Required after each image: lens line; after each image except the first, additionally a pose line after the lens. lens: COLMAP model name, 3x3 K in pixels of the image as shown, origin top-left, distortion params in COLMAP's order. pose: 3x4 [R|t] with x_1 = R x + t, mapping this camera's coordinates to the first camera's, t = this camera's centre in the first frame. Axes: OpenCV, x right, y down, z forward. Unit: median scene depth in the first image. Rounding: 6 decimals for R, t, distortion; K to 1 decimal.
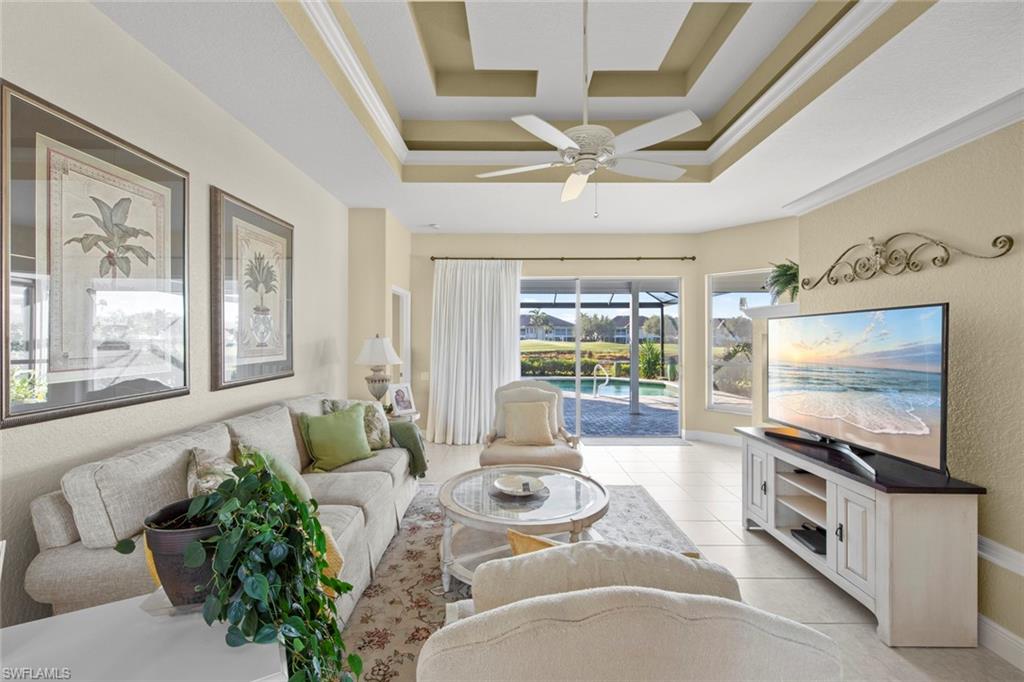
lens RADIAL K [[428.0, 0, 508.8], [0, 428.0, 336.7], [0, 0, 1]] dist [0.007267, -0.004314]
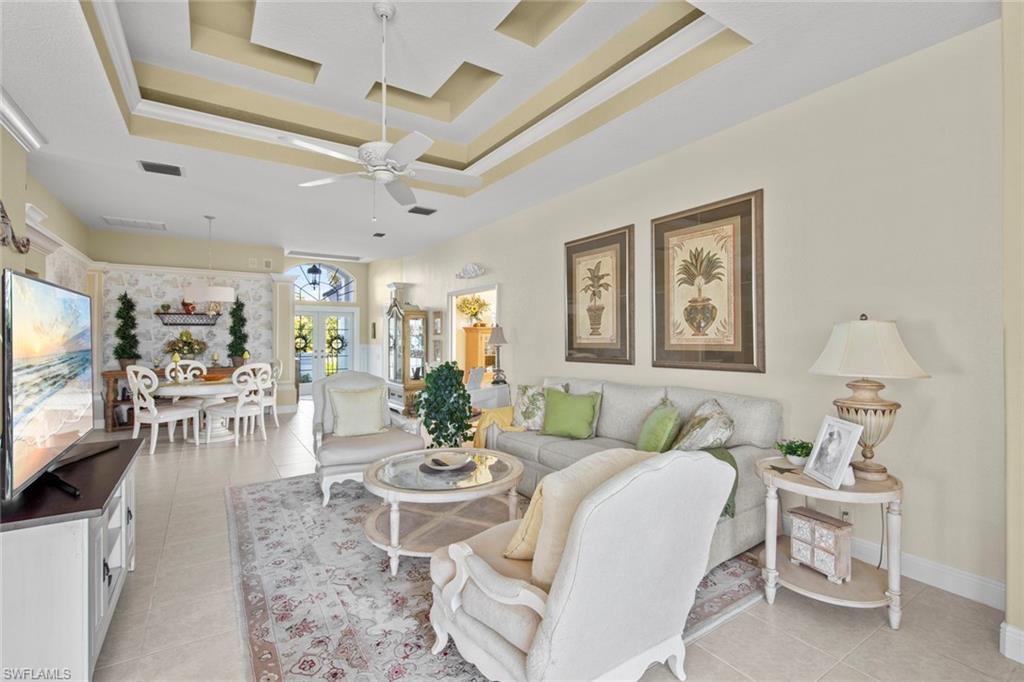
lens RADIAL K [[447.7, 0, 524.1], [0, 447.7, 340.4], [0, 0, 1]] dist [0.002397, -0.001900]
pose [[-0.813366, 0.006599, -0.581715, 0.408570], [0.003335, 0.999972, 0.006681, 0.025705], [0.581743, 0.003495, -0.813365, 1.560971]]
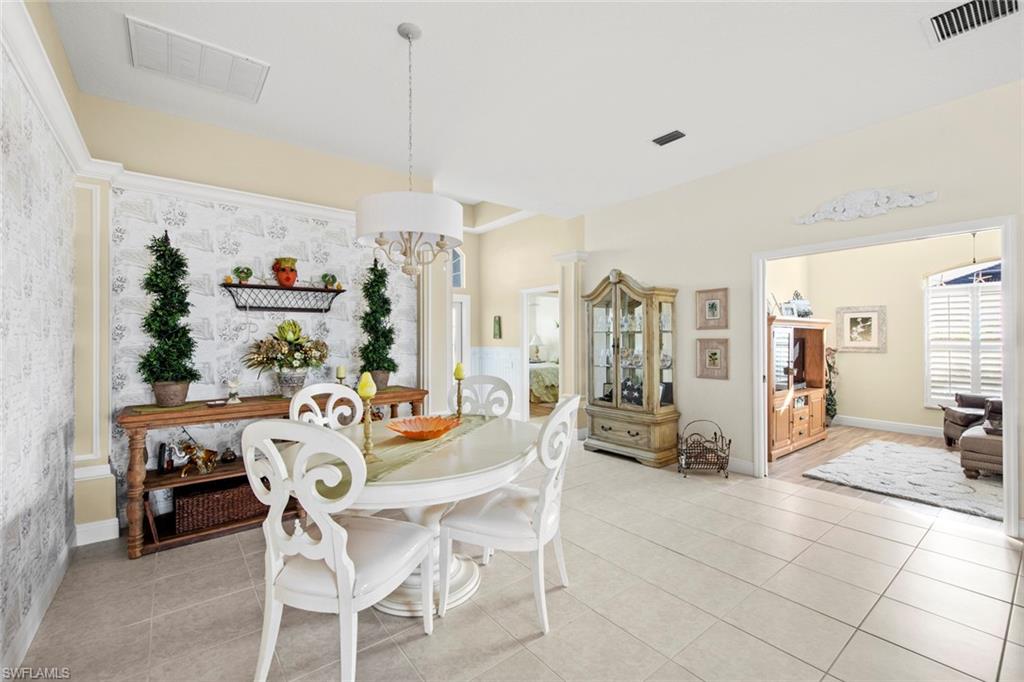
lens RADIAL K [[428.0, 0, 526.3], [0, 428.0, 345.1], [0, 0, 1]] dist [0.007267, -0.004314]
pose [[-0.767920, 0.010631, -0.640457, 0.680695], [0.004981, 0.999931, 0.010626, 0.037410], [0.640526, 0.004969, -0.767920, 0.077058]]
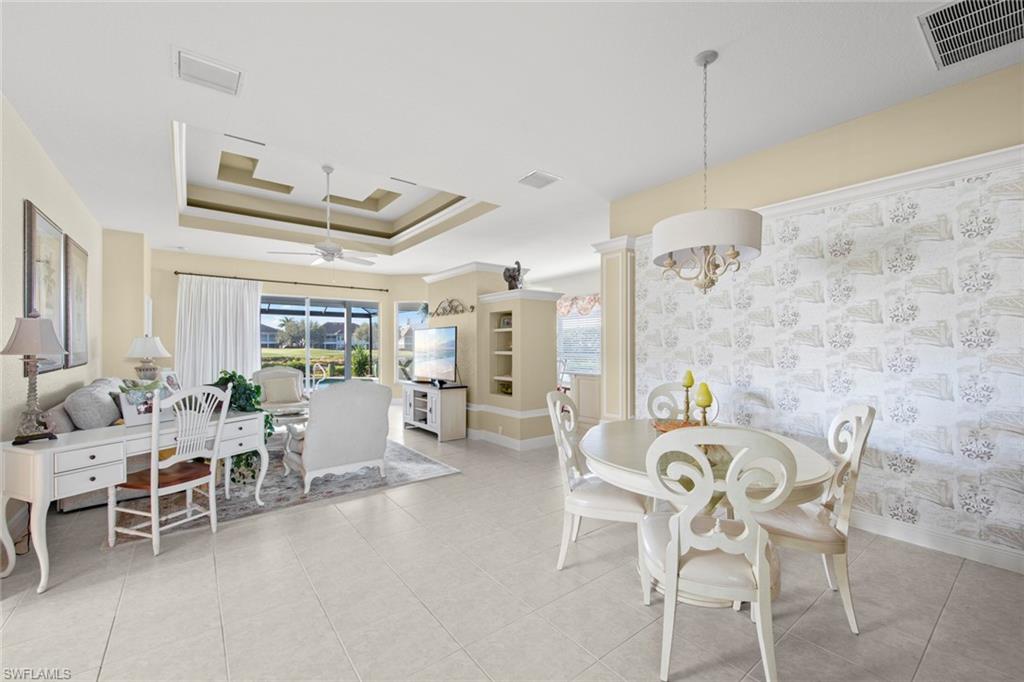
lens RADIAL K [[428.0, 0, 514.4], [0, 428.0, 346.6], [0, 0, 1]] dist [0.007267, -0.004314]
pose [[0.788843, -0.001726, 0.614592, -0.298795], [-0.002378, 0.999980, 0.005861, 0.026320], [-0.614590, -0.006085, 0.788823, -0.937065]]
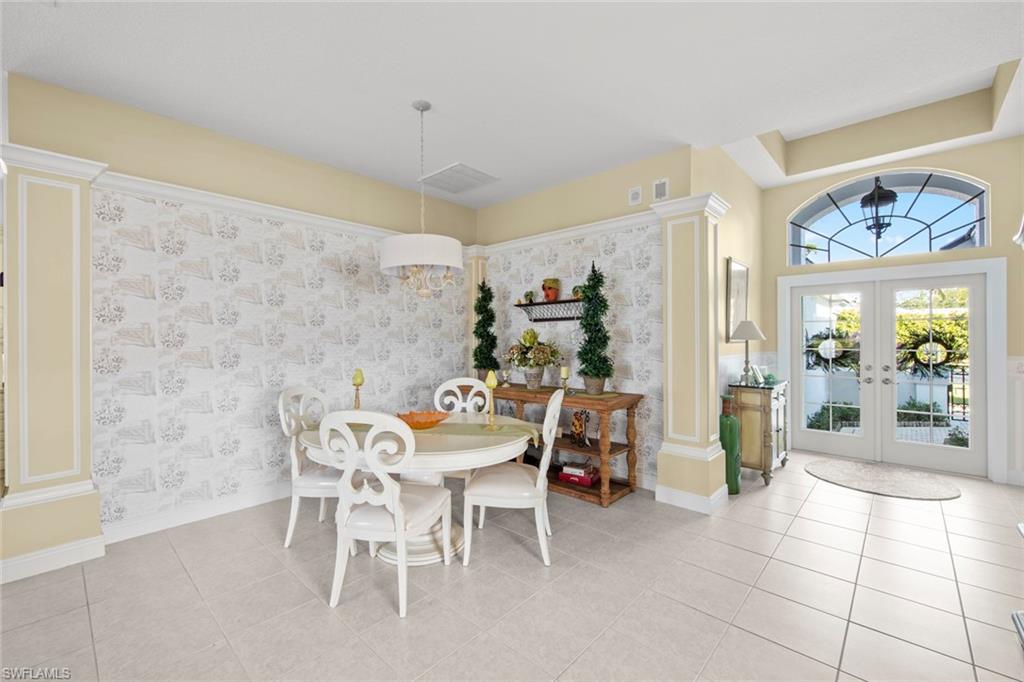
lens RADIAL K [[428.0, 0, 508.8], [0, 428.0, 337.4], [0, 0, 1]] dist [0.007267, -0.004314]
pose [[-0.736532, 0.009111, 0.676342, -0.312688], [0.004260, 0.999952, -0.008830, 0.024657], [-0.676390, -0.003622, -0.736535, -0.048144]]
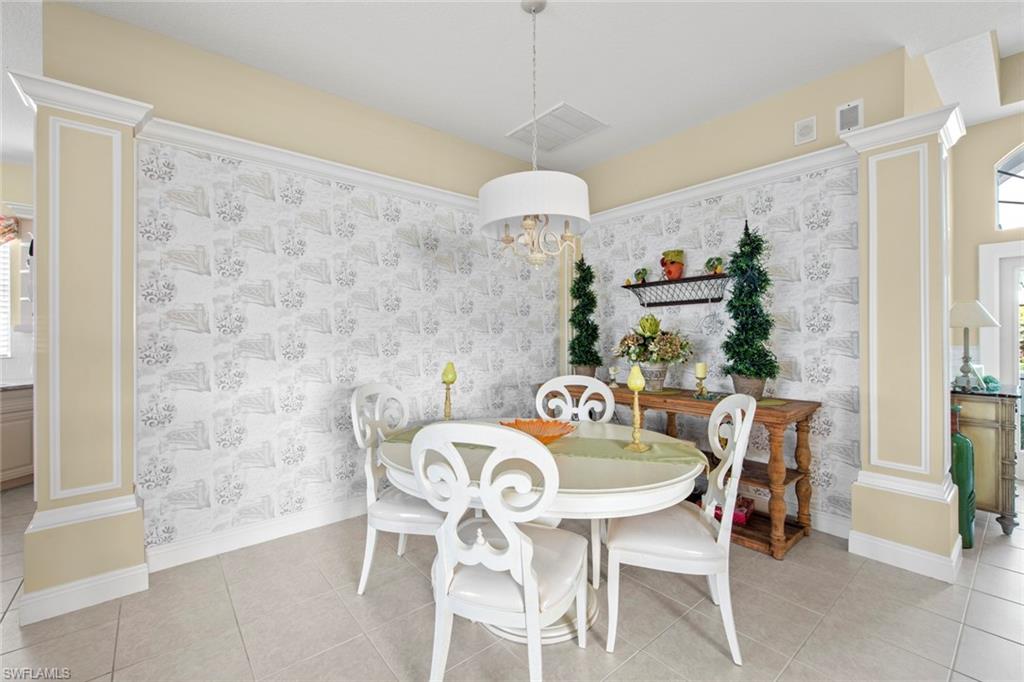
lens RADIAL K [[428.0, 0, 503.2], [0, 428.0, 334.5], [0, 0, 1]] dist [0.007267, -0.004314]
pose [[-0.637522, 0.008786, 0.770382, -0.060892], [0.001932, 0.999950, -0.009804, 0.044324], [-0.770430, -0.004762, -0.637507, -0.125605]]
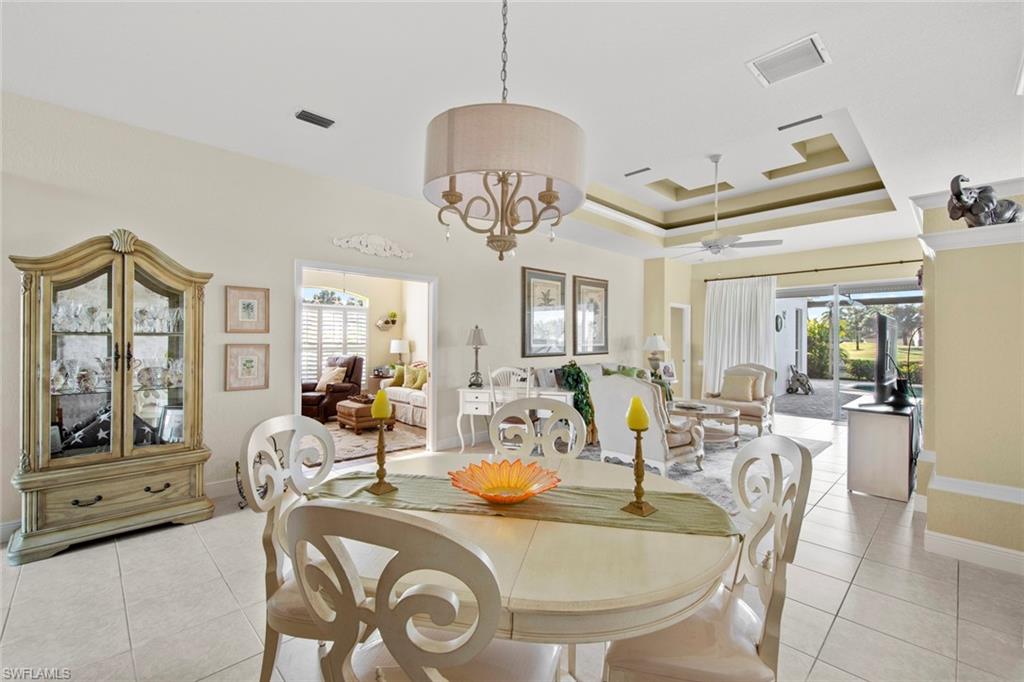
lens RADIAL K [[428.0, 0, 507.1], [0, 428.0, 341.8], [0, 0, 1]] dist [0.007267, -0.004314]
pose [[0.691465, 0.005235, -0.722391, 0.702579], [-0.000761, 0.999978, 0.006518, 0.022417], [0.722410, -0.003957, 0.691454, -0.839837]]
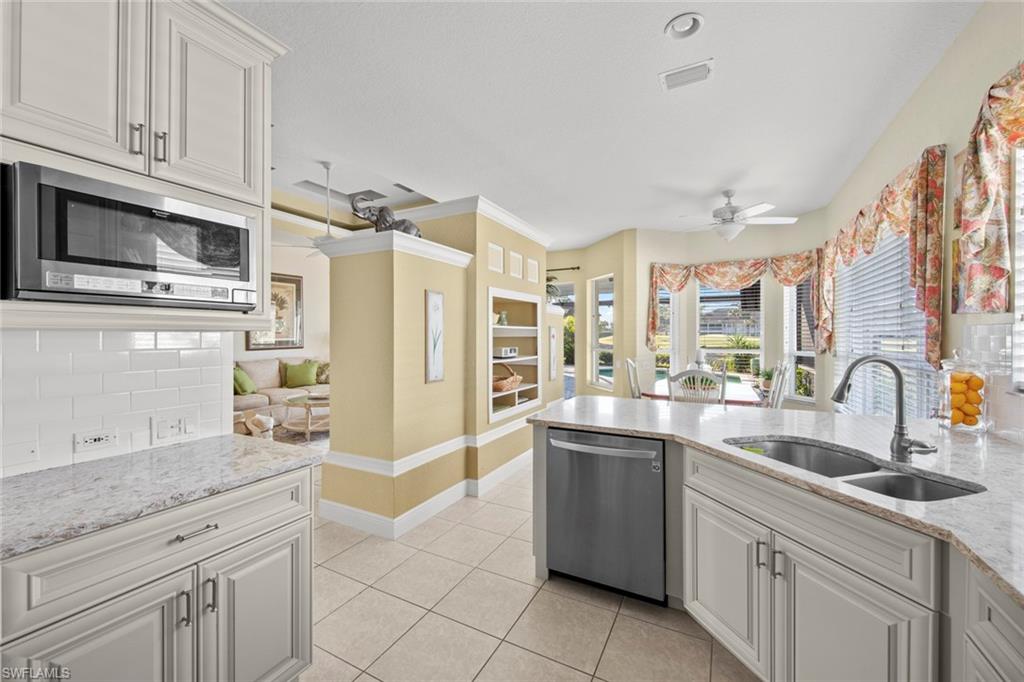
lens RADIAL K [[401.8, 0, 512.5], [0, 401.8, 336.9], [0, 0, 1]] dist [0.006219, -0.003546]
pose [[0.885244, 0.001858, -0.465124, 1.432696], [0.003413, 0.999939, 0.010490, 0.021193], [0.465115, -0.010874, 0.885183, -0.295121]]
